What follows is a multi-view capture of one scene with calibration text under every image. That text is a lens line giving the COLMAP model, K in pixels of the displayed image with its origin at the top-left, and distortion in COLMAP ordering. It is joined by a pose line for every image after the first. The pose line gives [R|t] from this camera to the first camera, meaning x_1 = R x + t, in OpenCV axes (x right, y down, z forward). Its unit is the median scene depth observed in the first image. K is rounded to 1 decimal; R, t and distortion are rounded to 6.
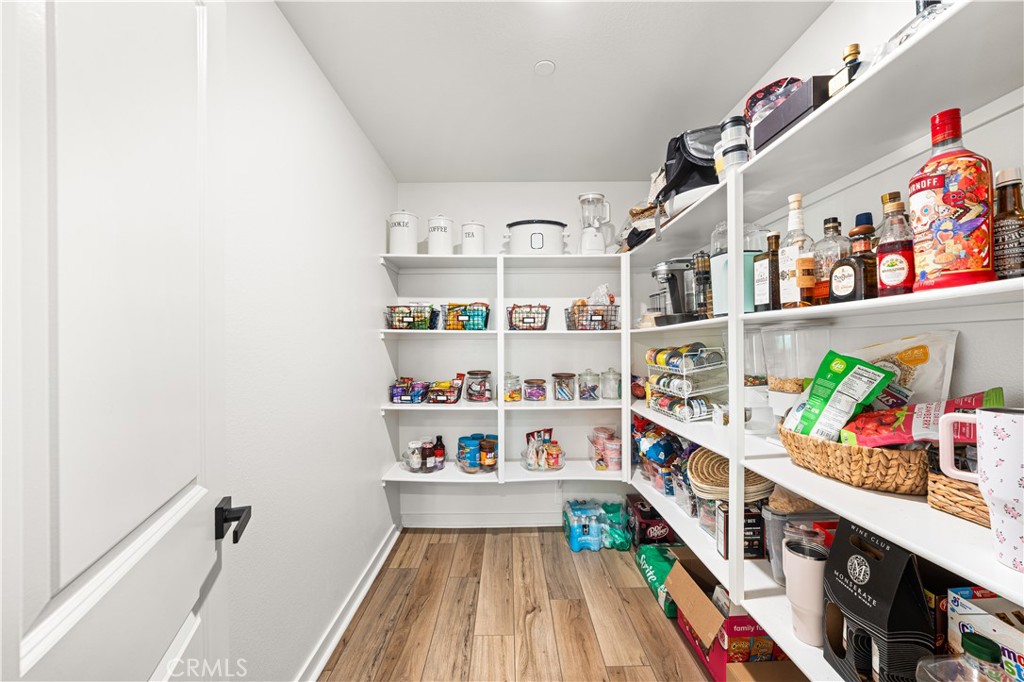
lens RADIAL K [[387.4, 0, 512.0], [0, 387.4, 337.9], [0, 0, 1]] dist [-0.033413, 0.013853]
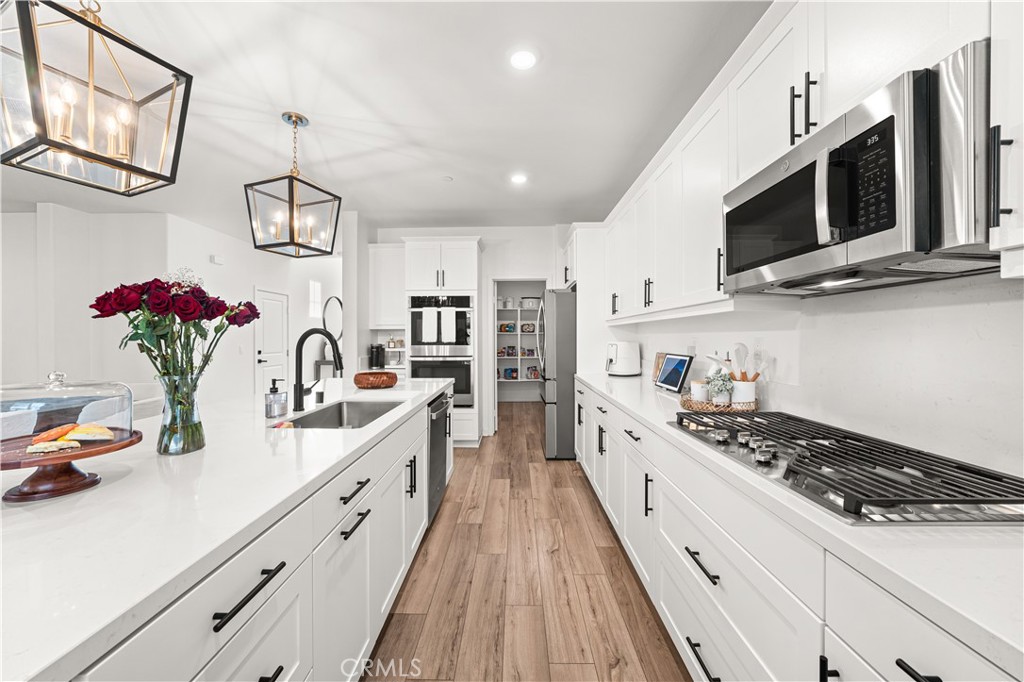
lens RADIAL K [[387.4, 0, 512.0], [0, 387.4, 337.9], [0, 0, 1]] dist [-0.033413, 0.013853]
pose [[0.999952, 0.007479, 0.006306, -0.100082], [-0.007482, 0.999972, 0.000441, 0.021426], [-0.006302, -0.000488, 0.999980, -1.967570]]
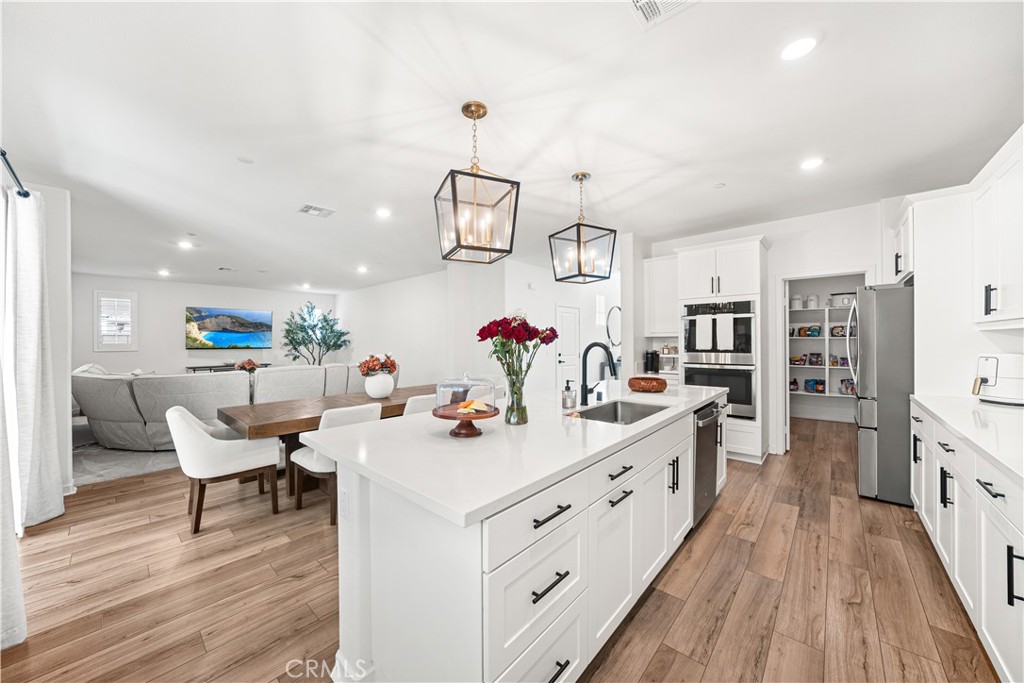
lens RADIAL K [[363.8, 0, 508.3], [0, 363.8, 341.2], [0, 0, 1]] dist [-0.009665, 0.000201]
pose [[0.752759, 0.003268, -0.658288, -0.042818], [-0.000361, 0.999990, 0.004550, -0.001441], [0.658296, -0.003187, 0.752752, -2.048373]]
